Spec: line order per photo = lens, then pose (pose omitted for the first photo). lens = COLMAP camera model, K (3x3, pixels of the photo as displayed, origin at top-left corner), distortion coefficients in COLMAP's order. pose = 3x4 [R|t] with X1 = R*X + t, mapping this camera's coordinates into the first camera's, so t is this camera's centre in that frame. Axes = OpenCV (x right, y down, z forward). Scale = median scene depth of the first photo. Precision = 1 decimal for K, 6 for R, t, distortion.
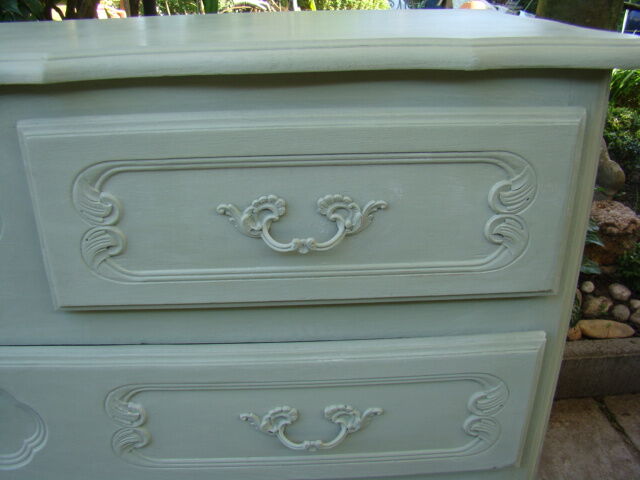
lens RADIAL K [[591.7, 0, 324.5], [0, 591.7, 240.1], [0, 0, 1]] dist [-0.181726, 0.127655]
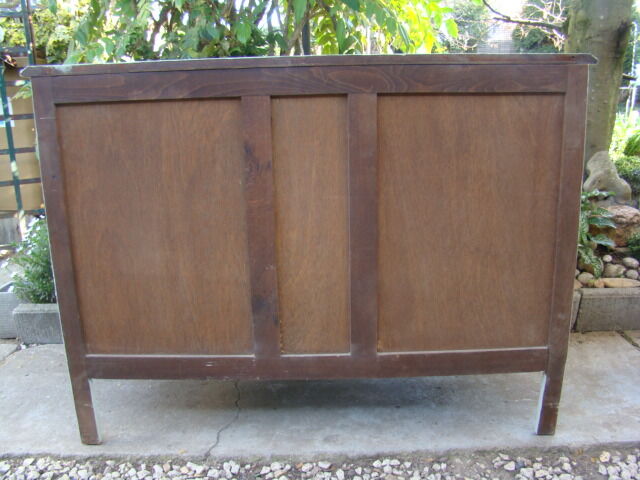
lens RADIAL K [[591.7, 0, 324.5], [0, 591.7, 240.1], [0, 0, 1]] dist [-0.181726, 0.127655]
pose [[0.997986, -0.000468, -0.063428, -0.397840], [-0.010256, 0.985624, -0.168644, 0.731823], [0.062595, 0.168954, 0.983634, -1.164509]]
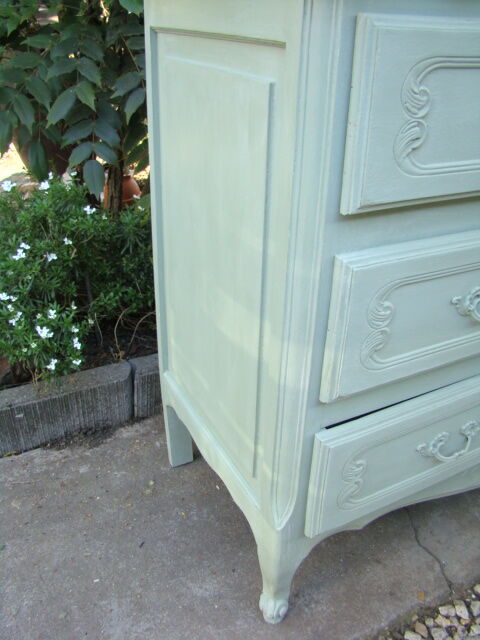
lens RADIAL K [[591.7, 0, 240.0], [0, 591.7, 320.0], [0, 0, 1]] dist [-0.181726, 0.127655]
pose [[0.908306, -0.176745, 0.379132, -2.070937], [0.142852, 0.982924, 0.115986, 0.172037], [-0.393159, -0.051191, 0.918045, 0.058332]]
